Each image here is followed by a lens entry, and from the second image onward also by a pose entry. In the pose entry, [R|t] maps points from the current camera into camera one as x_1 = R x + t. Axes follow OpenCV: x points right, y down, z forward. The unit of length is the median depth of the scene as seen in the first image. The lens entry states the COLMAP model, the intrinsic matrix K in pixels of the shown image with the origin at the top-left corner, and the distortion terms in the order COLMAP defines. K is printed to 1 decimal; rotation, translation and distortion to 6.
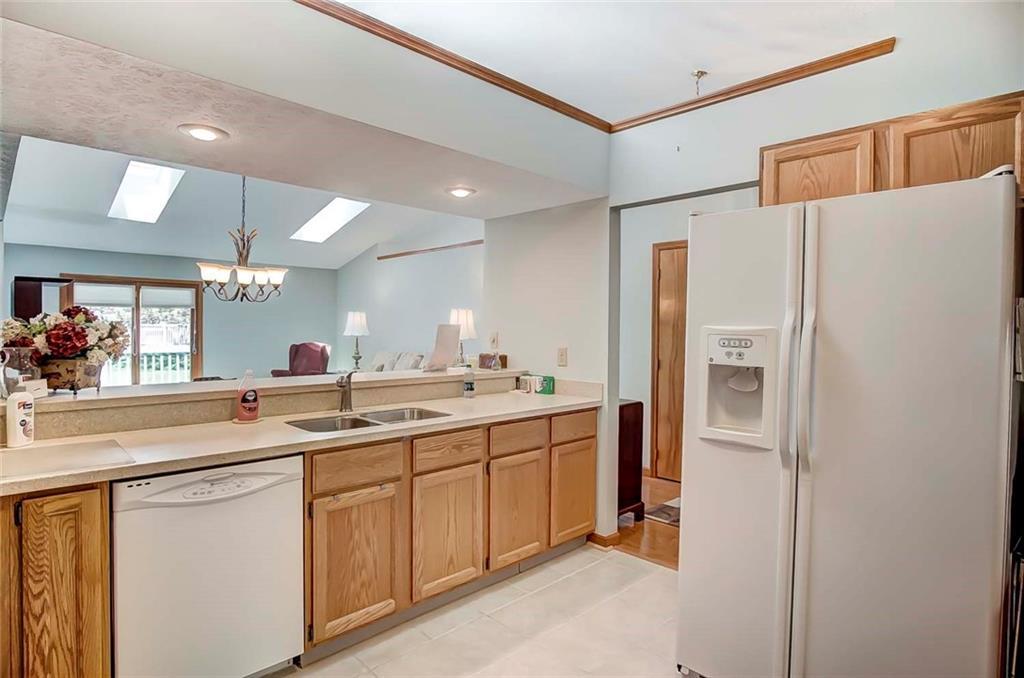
lens RADIAL K [[554.2, 0, 509.7], [0, 554.2, 331.4], [0, 0, 1]] dist [-0.026485, 0.000997]
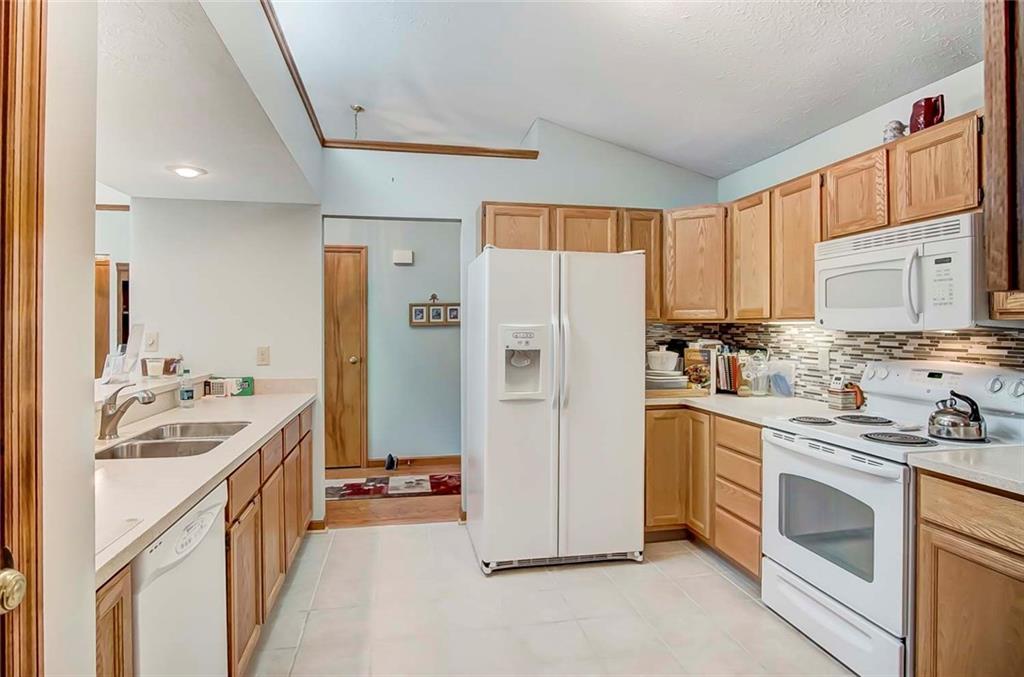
lens RADIAL K [[554.2, 0, 509.7], [0, 554.2, 330.9], [0, 0, 1]] dist [-0.026485, 0.000997]
pose [[0.541272, -0.013723, 0.840736, -0.537931], [0.011336, 0.999895, 0.009023, -0.003154], [-0.840771, 0.004647, 0.541371, 0.108971]]
